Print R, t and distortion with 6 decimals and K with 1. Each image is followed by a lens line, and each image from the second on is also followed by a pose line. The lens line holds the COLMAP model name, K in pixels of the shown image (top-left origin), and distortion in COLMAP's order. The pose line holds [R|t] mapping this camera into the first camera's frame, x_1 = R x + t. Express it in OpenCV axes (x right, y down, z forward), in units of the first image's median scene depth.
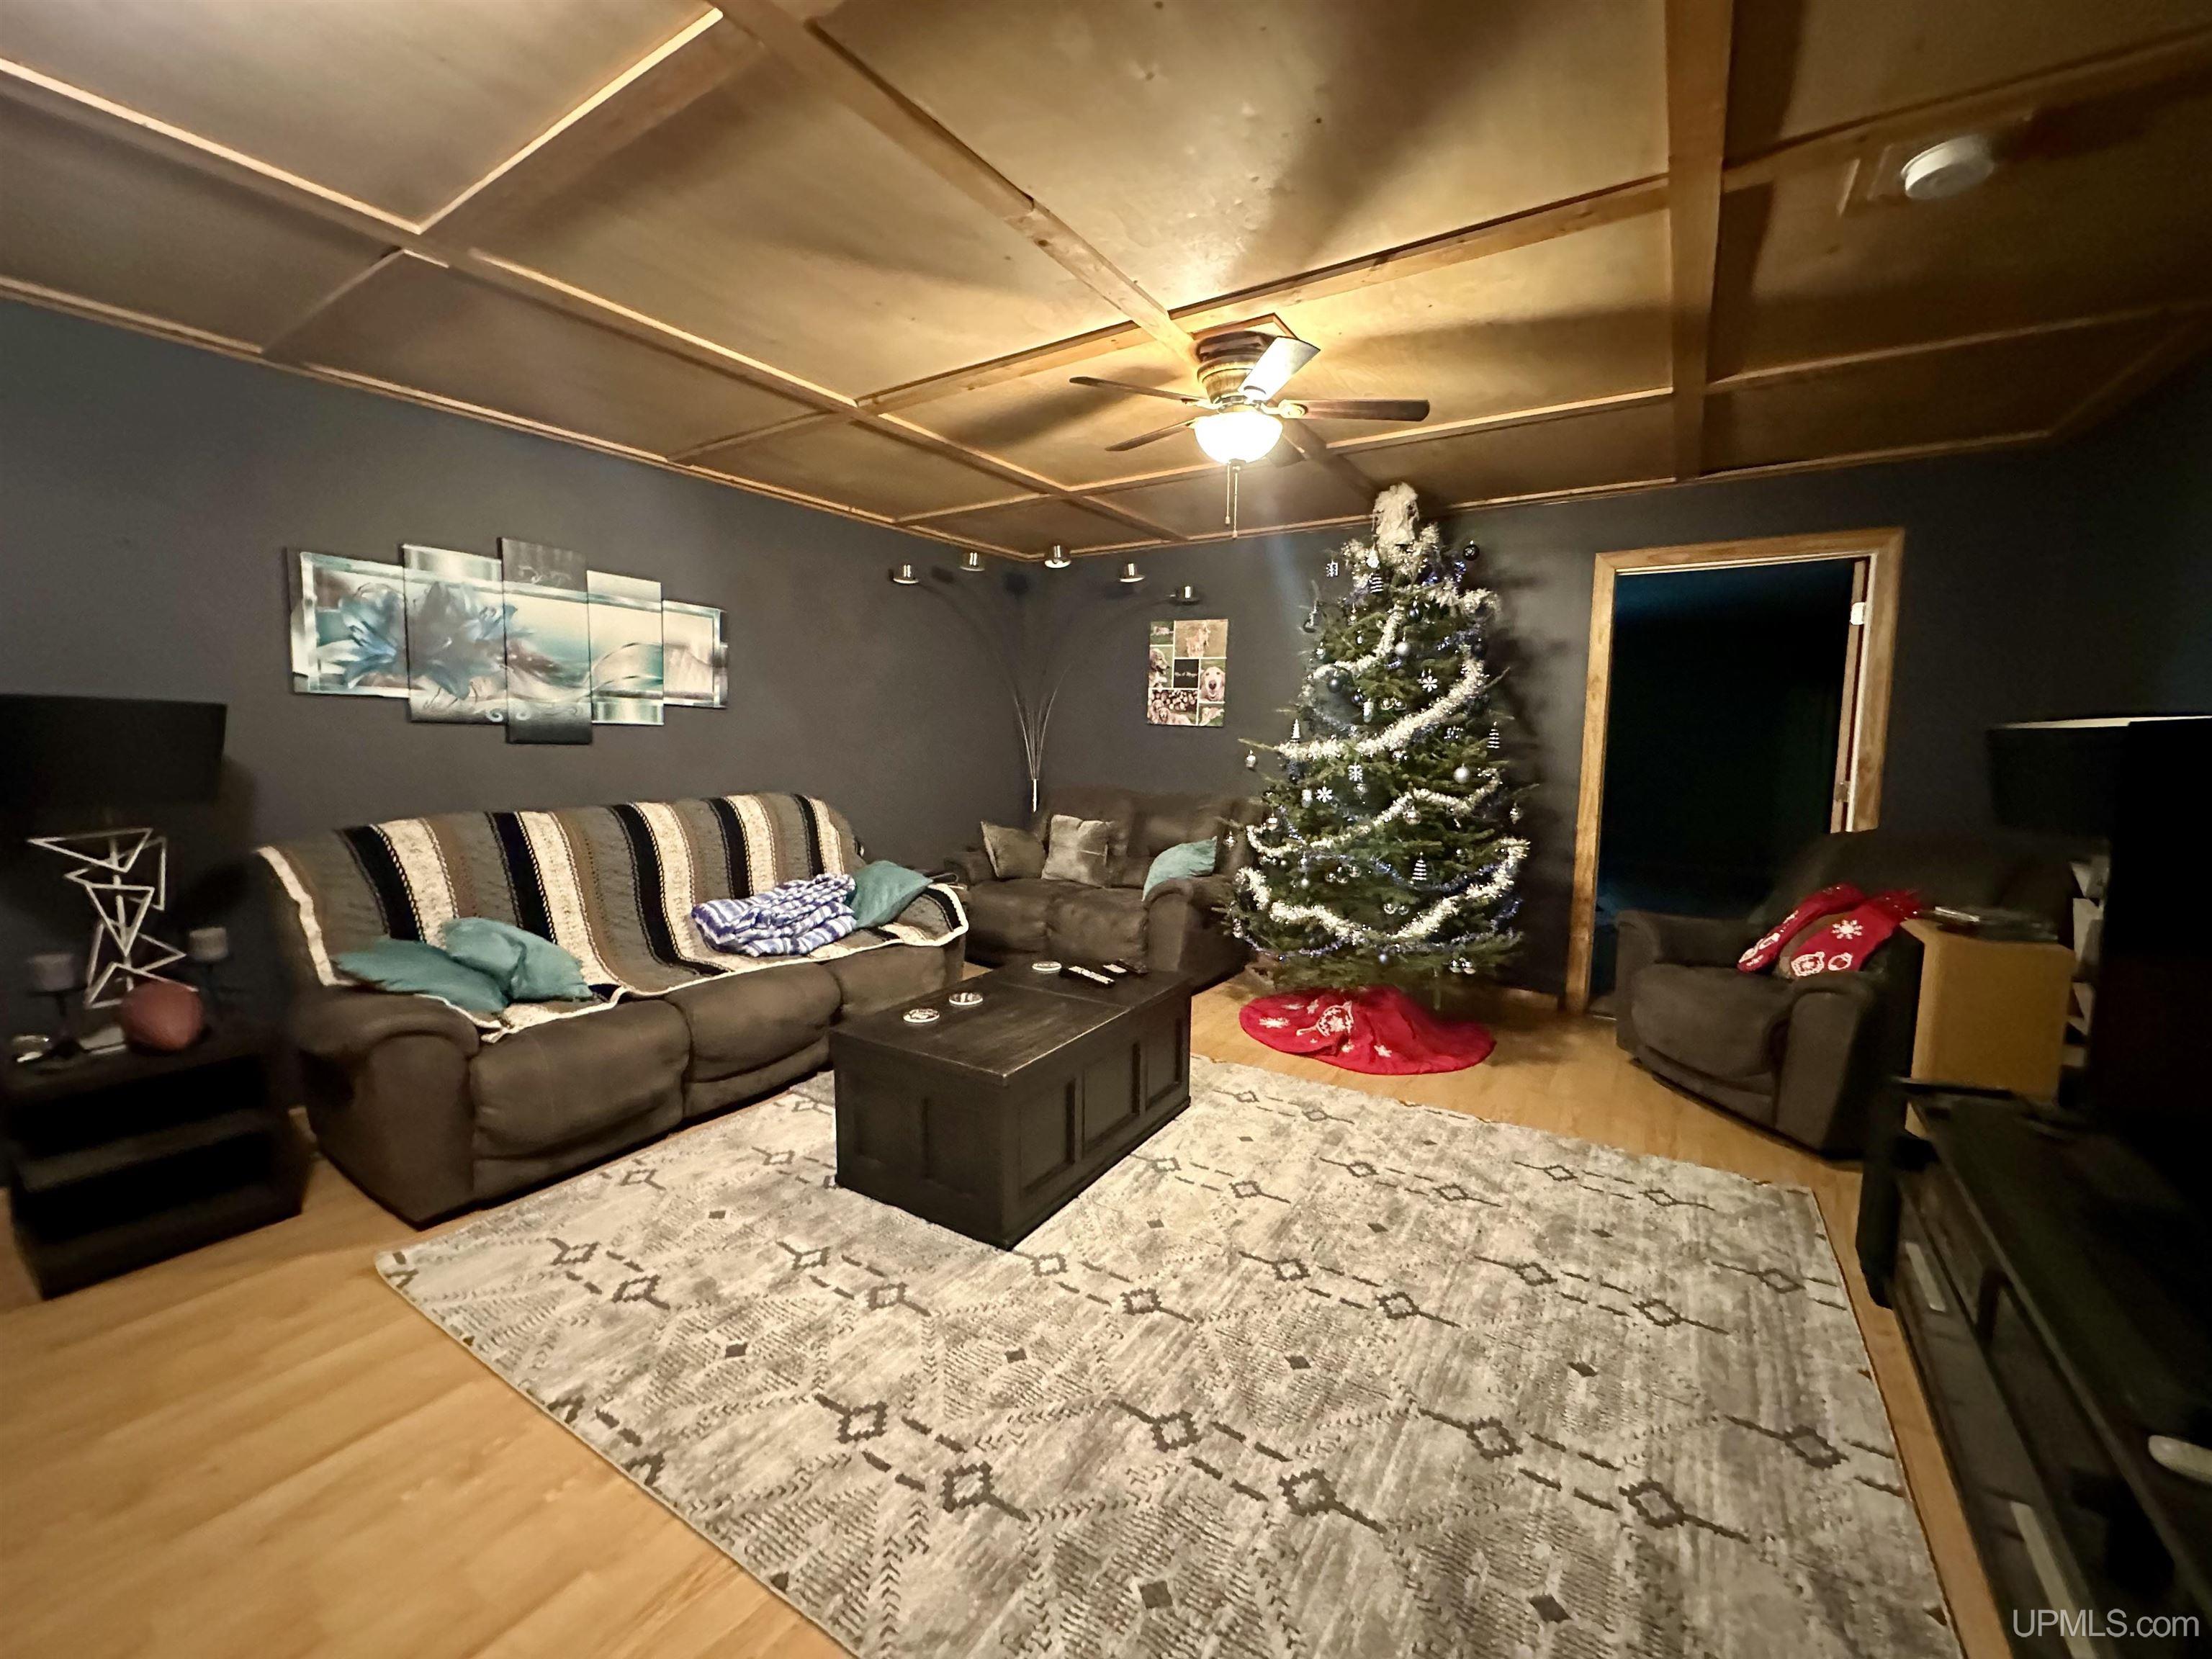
lens RADIAL K [[882.8, 0, 1106.6], [0, 882.8, 825.1], [0, 0, 1]] dist [0.001289, 0.000011]
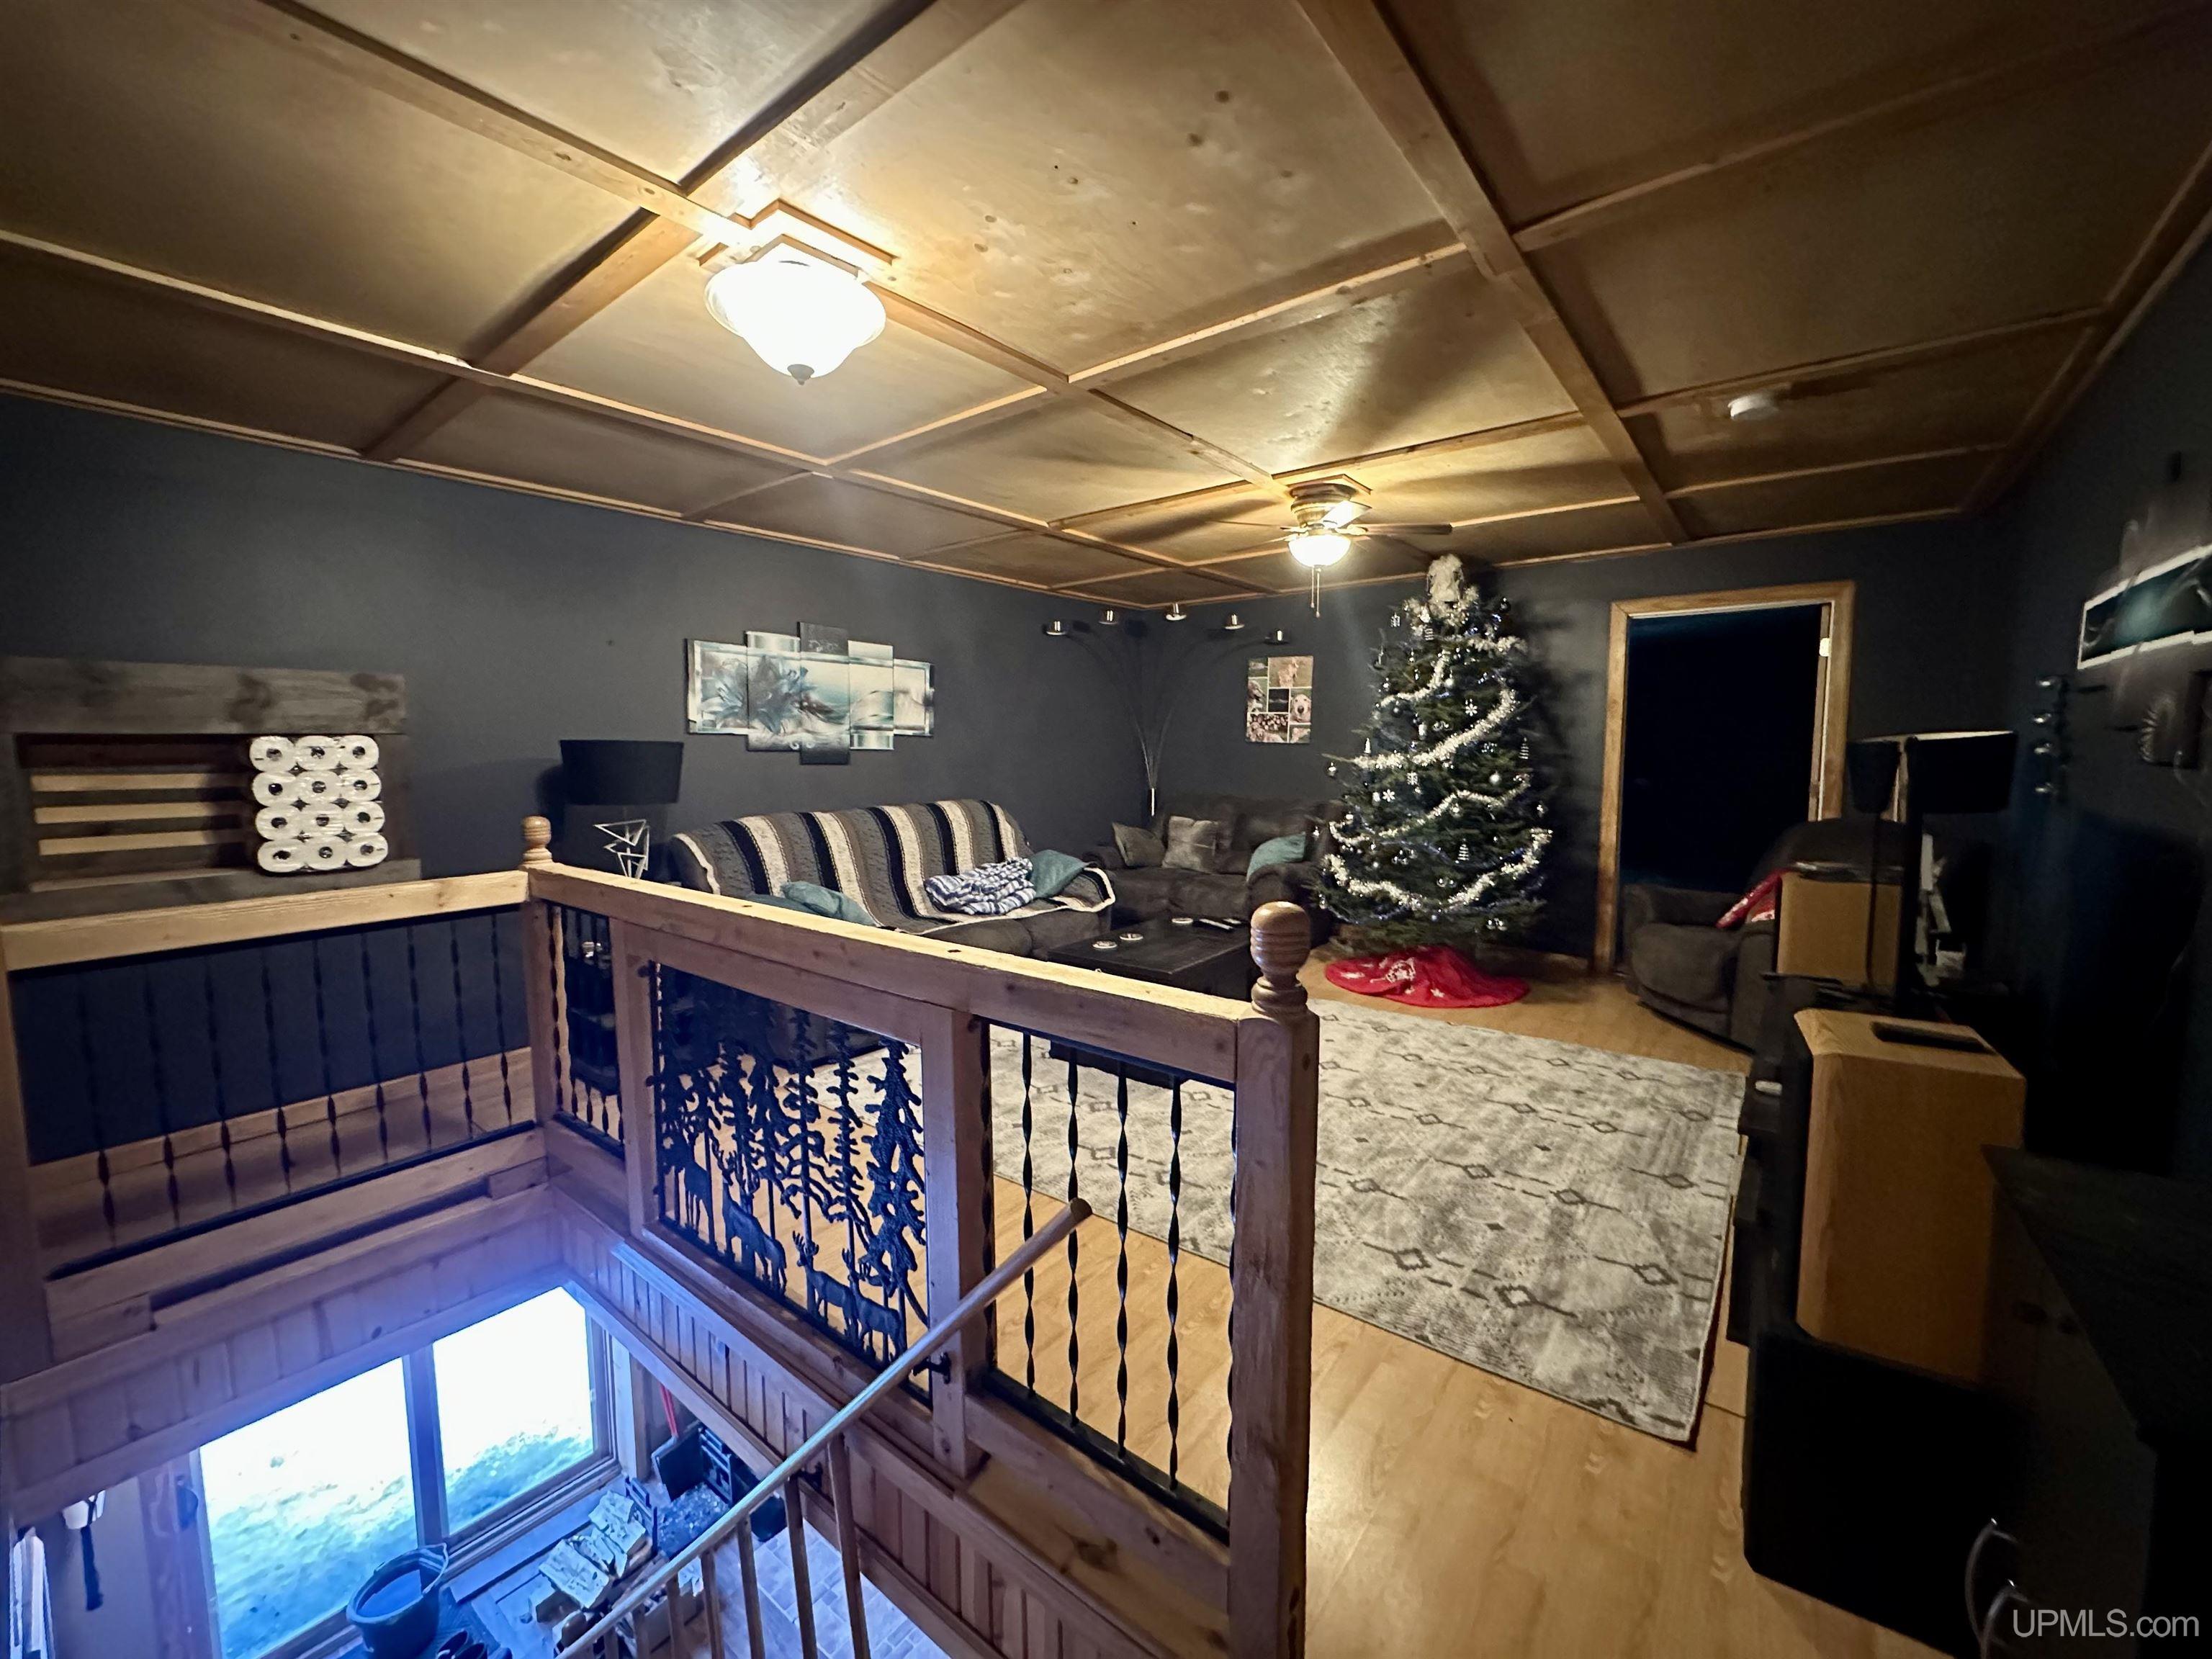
lens RADIAL K [[882.8, 0, 1109.9], [0, 882.8, 827.3], [0, 0, 1]] dist [0.001289, 0.000011]
pose [[0.995871, -0.006064, -0.090577, -0.050511], [0.004857, 0.999897, -0.013530, 0.029790], [0.090649, 0.013035, 0.995798, -0.363114]]
